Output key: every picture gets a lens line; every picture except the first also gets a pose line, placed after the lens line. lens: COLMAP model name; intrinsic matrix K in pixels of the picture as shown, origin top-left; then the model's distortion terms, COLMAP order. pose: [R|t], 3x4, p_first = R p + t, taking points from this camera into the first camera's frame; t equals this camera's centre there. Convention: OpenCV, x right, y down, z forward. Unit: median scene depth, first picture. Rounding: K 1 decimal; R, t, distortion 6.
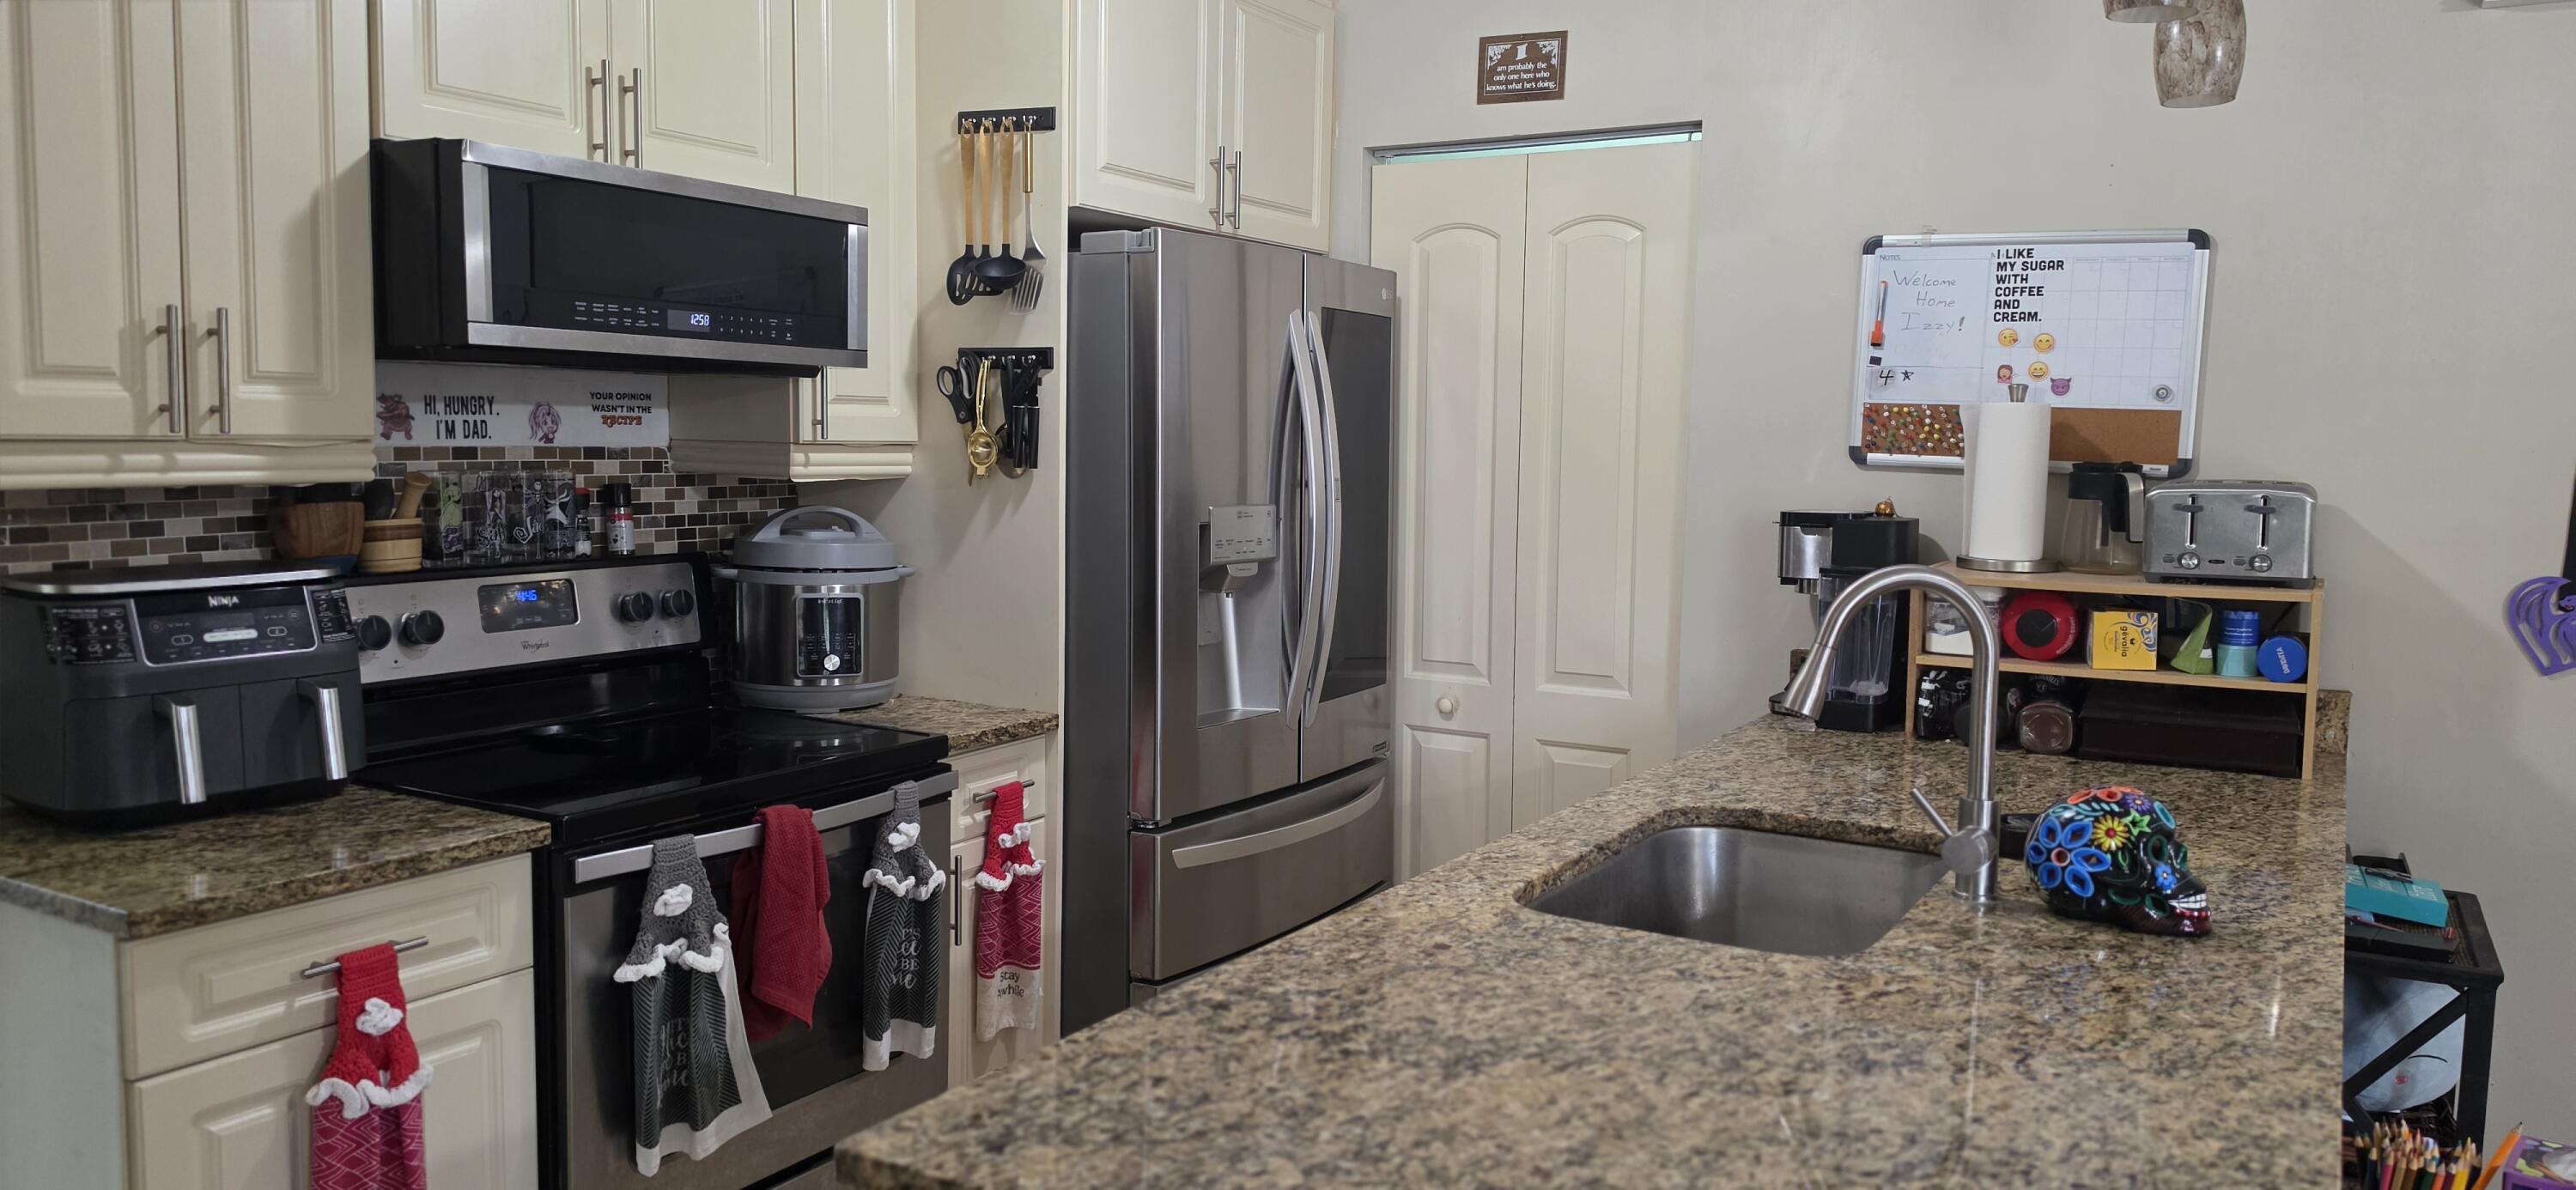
lens RADIAL K [[1773.7, 0, 1280.6], [0, 1773.7, 602.1], [0, 0, 1]] dist [0.079714, -0.113819]
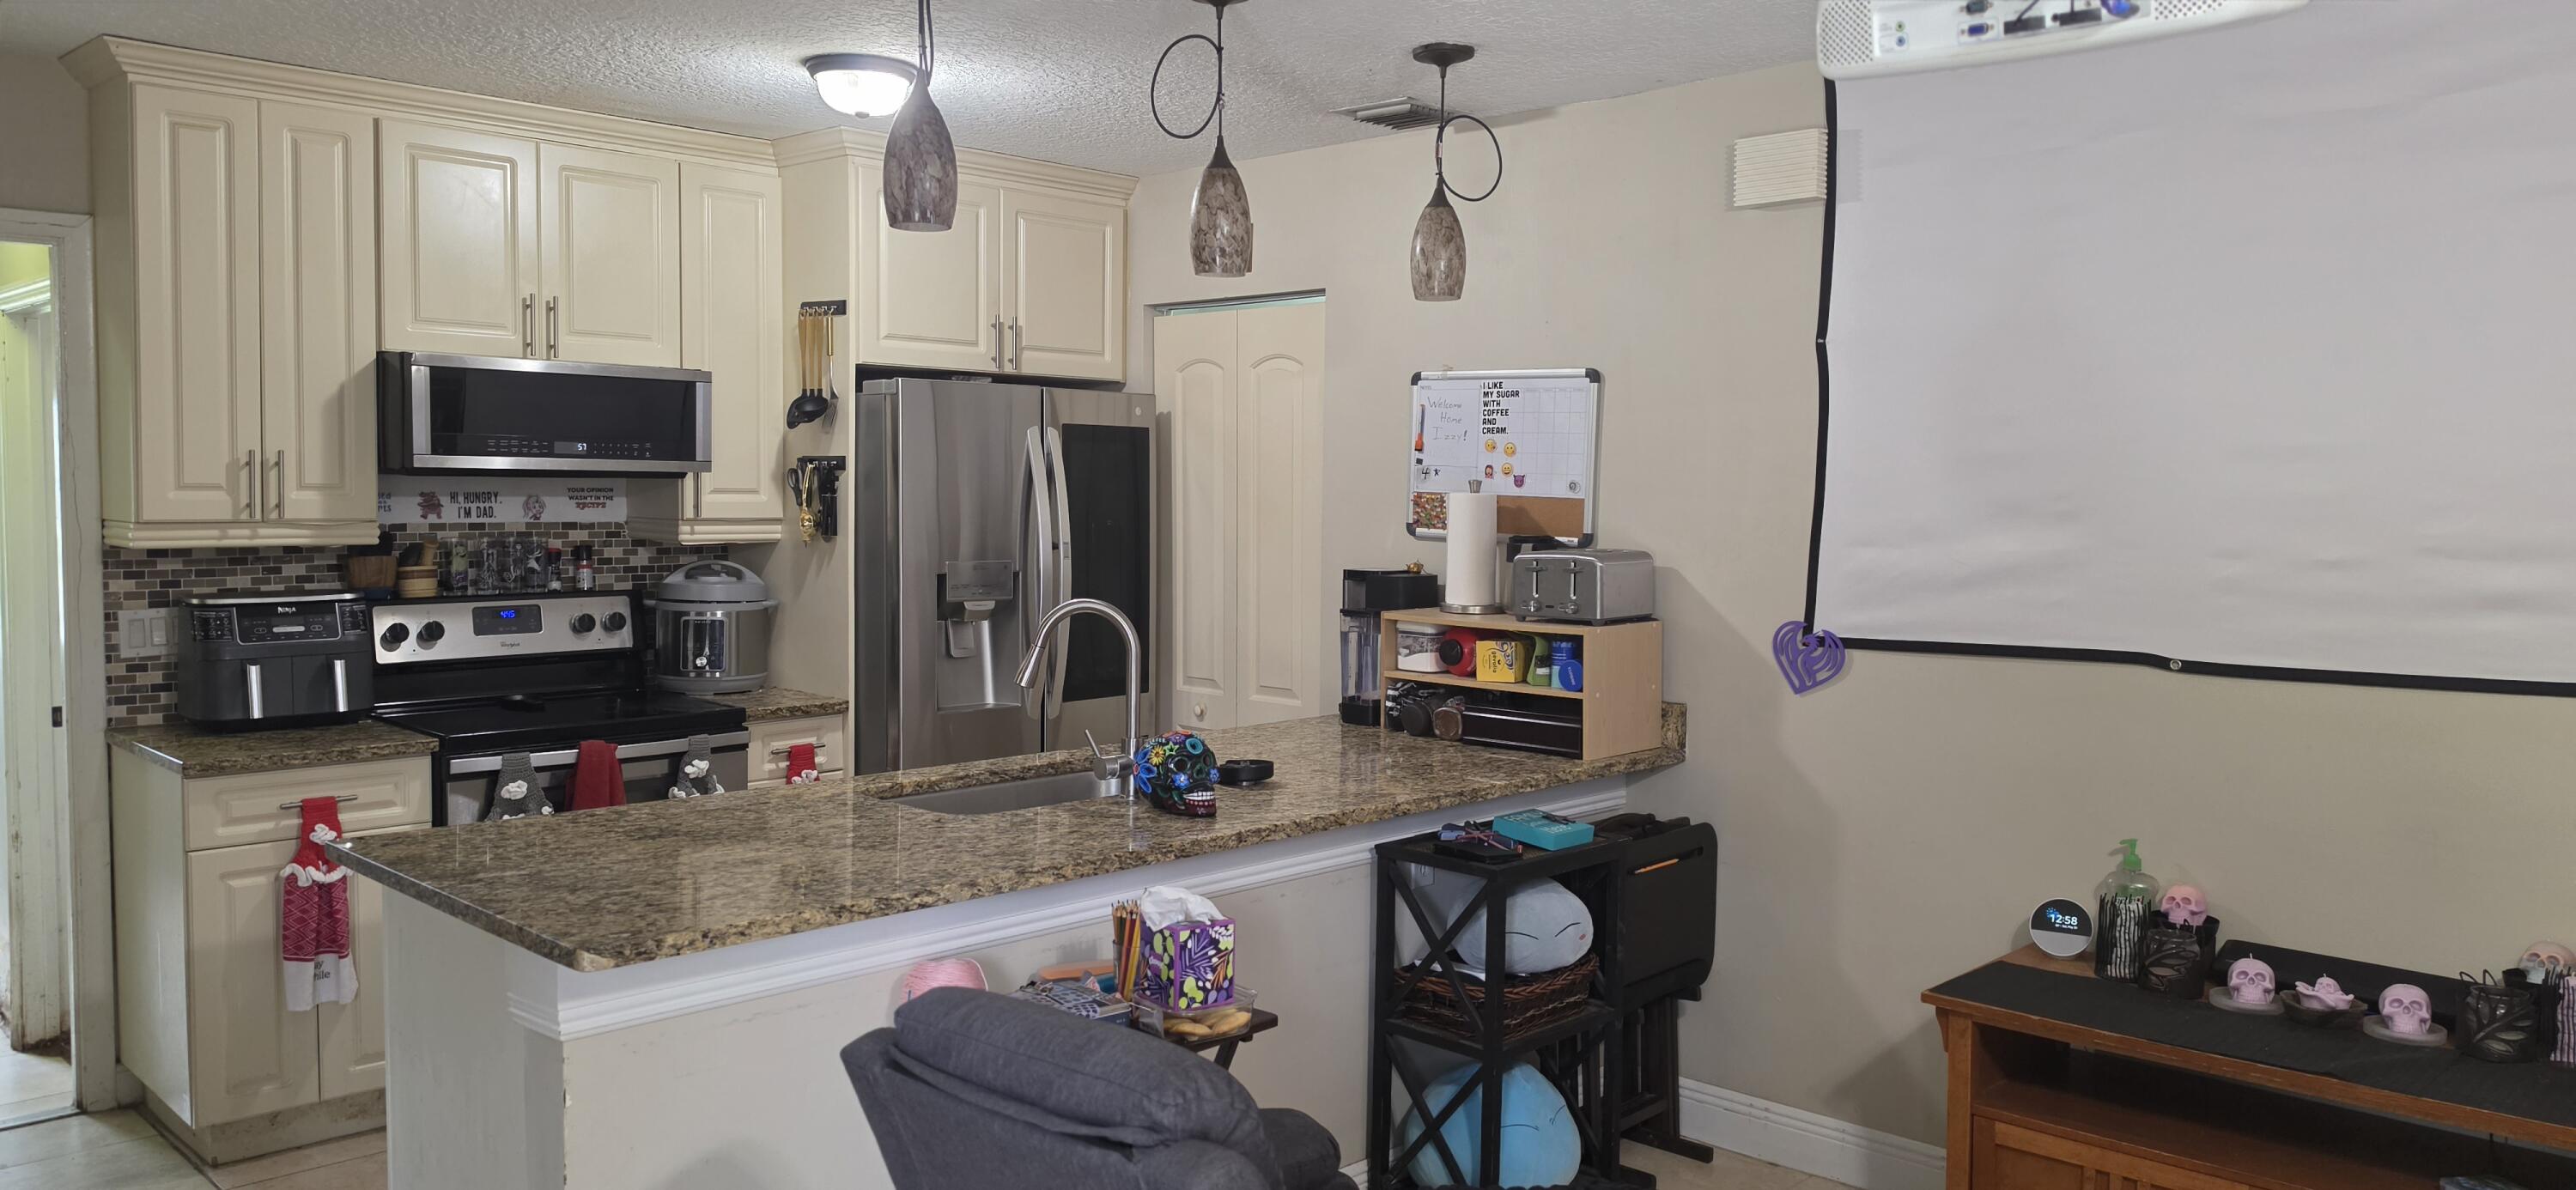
lens RADIAL K [[1773.7, 0, 1280.6], [0, 1773.7, 602.1], [0, 0, 1]] dist [0.079714, -0.113819]
pose [[0.971893, 0.012201, -0.235105, 0.614696], [-0.019881, 0.999342, -0.030322, 0.019929], [0.234580, 0.034144, 0.971497, -0.396825]]
